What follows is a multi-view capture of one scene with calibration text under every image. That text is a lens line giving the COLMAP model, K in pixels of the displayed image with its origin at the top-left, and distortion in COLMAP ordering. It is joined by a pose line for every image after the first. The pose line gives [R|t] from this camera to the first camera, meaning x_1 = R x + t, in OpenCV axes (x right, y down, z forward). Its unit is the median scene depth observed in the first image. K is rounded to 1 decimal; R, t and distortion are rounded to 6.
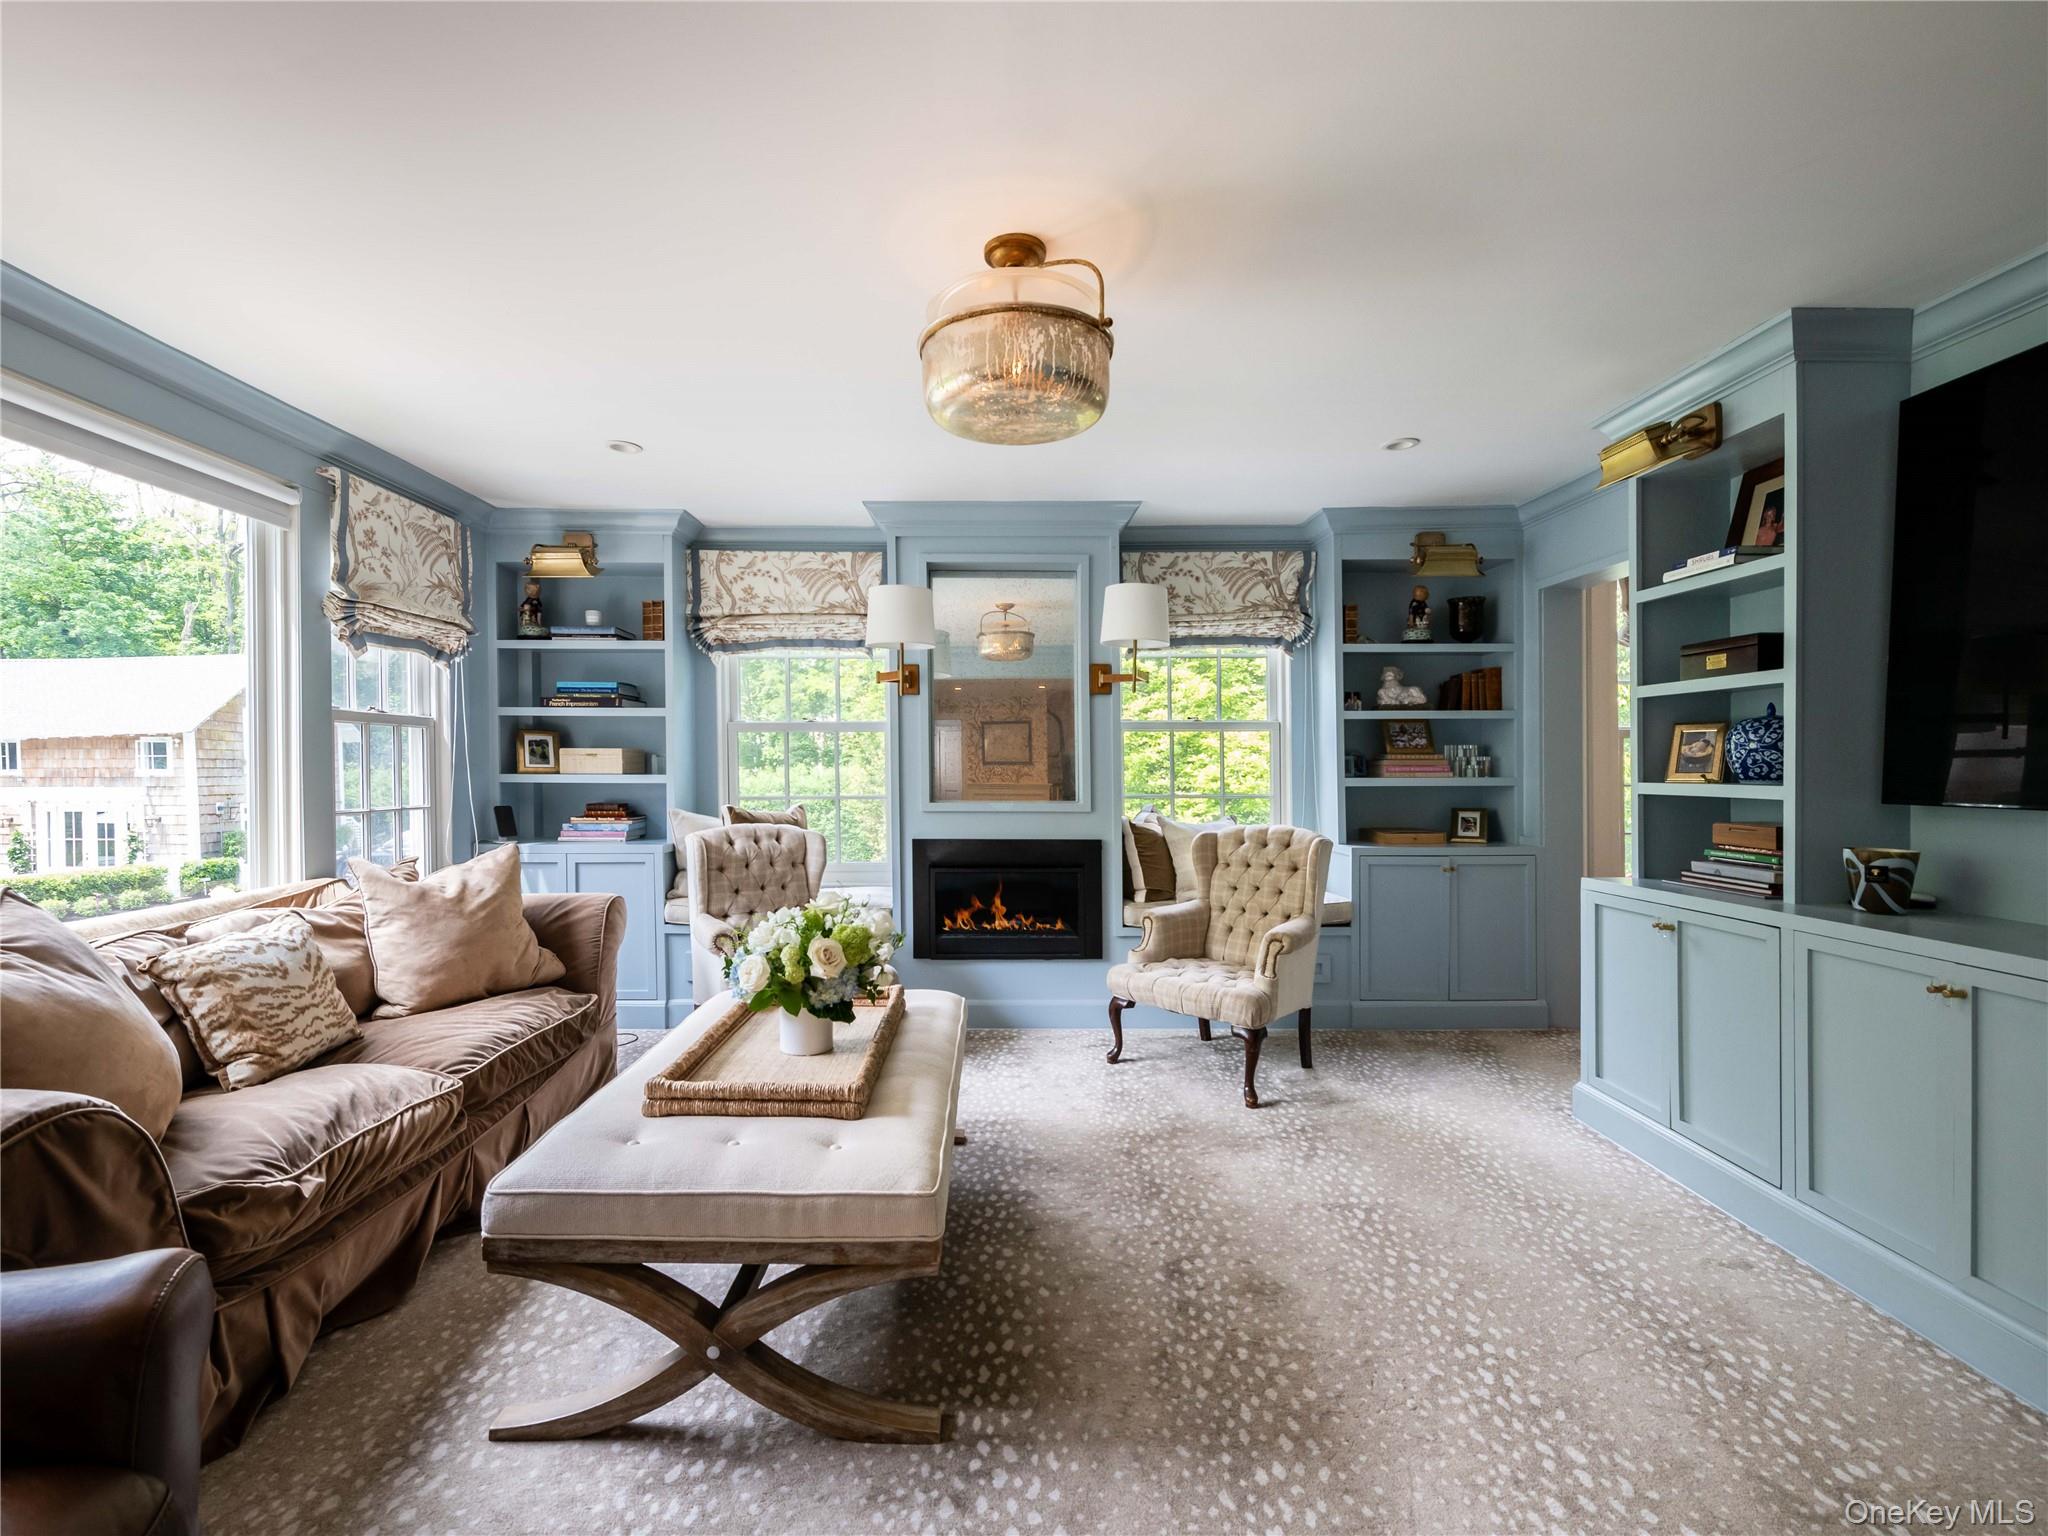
lens RADIAL K [[829.7, 0, 1072.1], [0, 829.7, 878.9], [0, 0, 1]] dist [-0.003027, -0.000518]
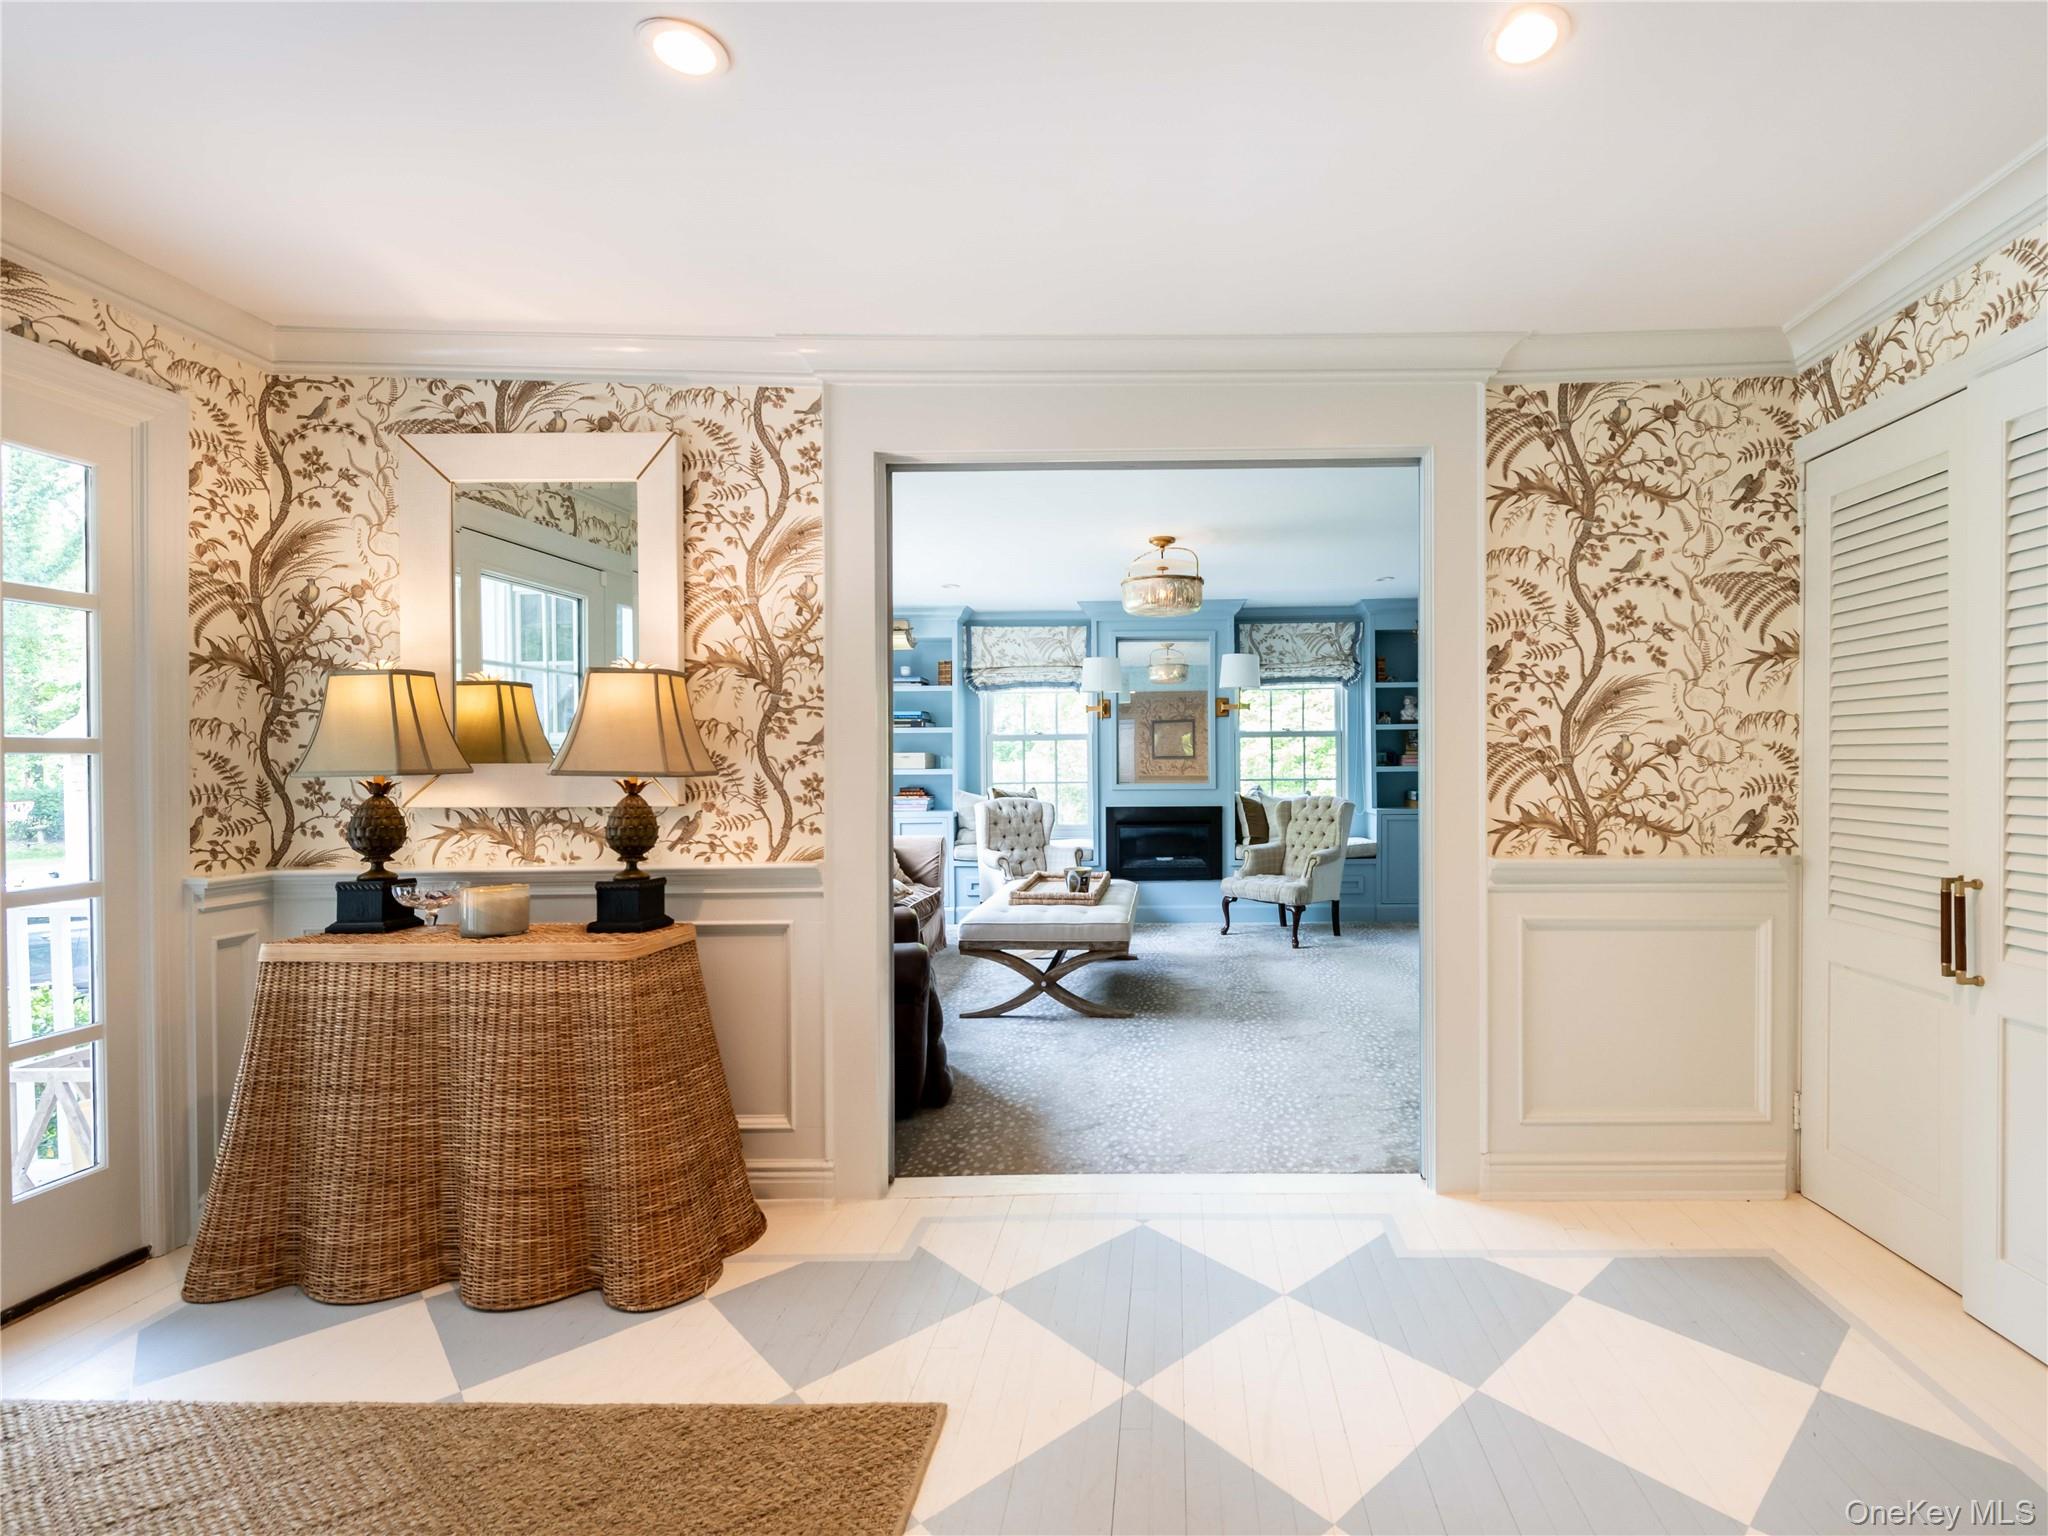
lens RADIAL K [[898.3, 0, 1166.2], [0, 898.3, 805.0], [0, 0, 1]] dist [-0.005806, -0.000336]
pose [[0.995419, -0.006055, -0.095418, 0.086458], [-0.001823, 0.996609, -0.082262, 0.087388], [0.095592, 0.082059, 0.992032, -0.687686]]
